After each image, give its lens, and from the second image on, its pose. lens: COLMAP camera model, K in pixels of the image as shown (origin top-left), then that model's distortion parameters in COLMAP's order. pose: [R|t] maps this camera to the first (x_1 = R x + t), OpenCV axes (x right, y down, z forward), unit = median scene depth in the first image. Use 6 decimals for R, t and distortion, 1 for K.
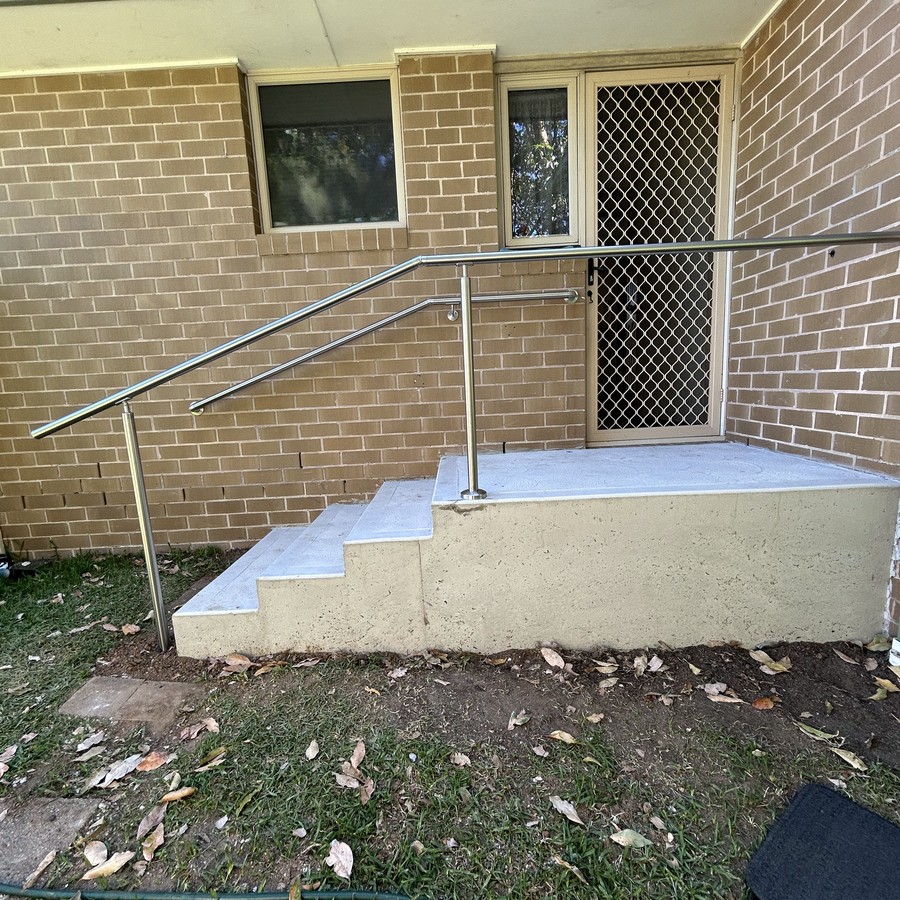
lens RADIAL K [[475.8, 0, 449.7], [0, 475.8, 455.4], [0, 0, 1]] dist [-0.004064, 0.003440]
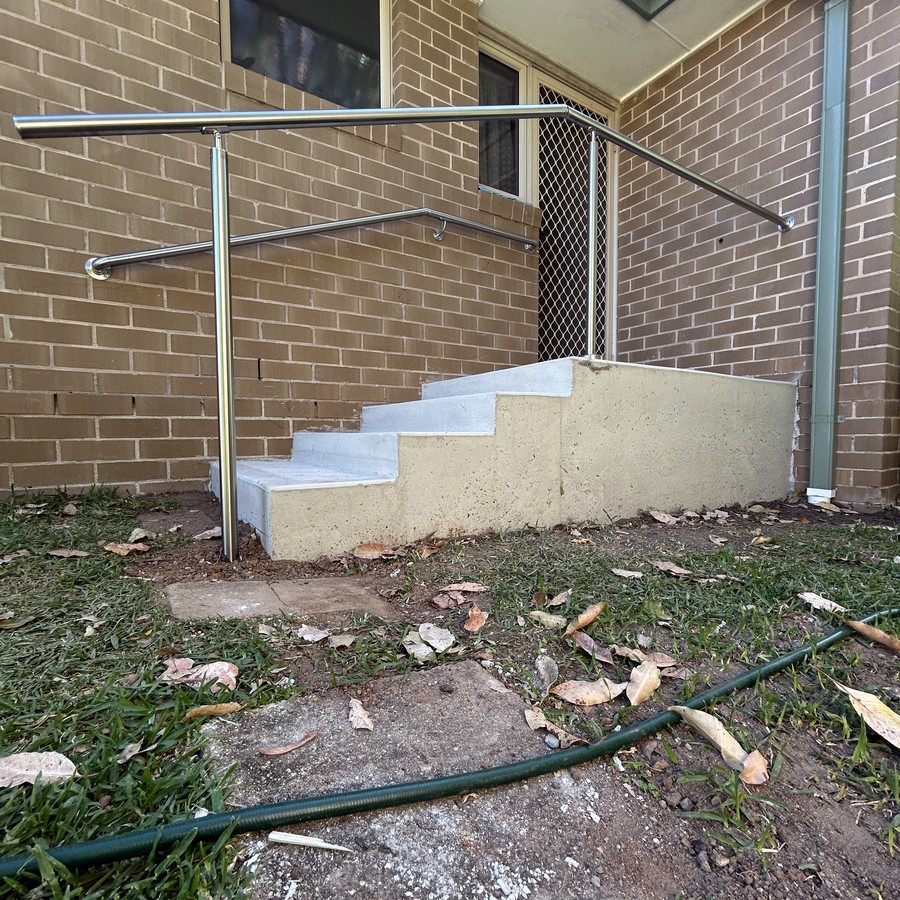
lens RADIAL K [[475.8, 0, 455.2], [0, 475.8, 450.9], [0, 0, 1]] dist [-0.004064, 0.003440]
pose [[0.840958, 0.018843, 0.540773, -0.566728], [0.045739, 0.993341, -0.105741, 0.286769], [-0.539164, 0.113658, 0.834496, 0.275506]]
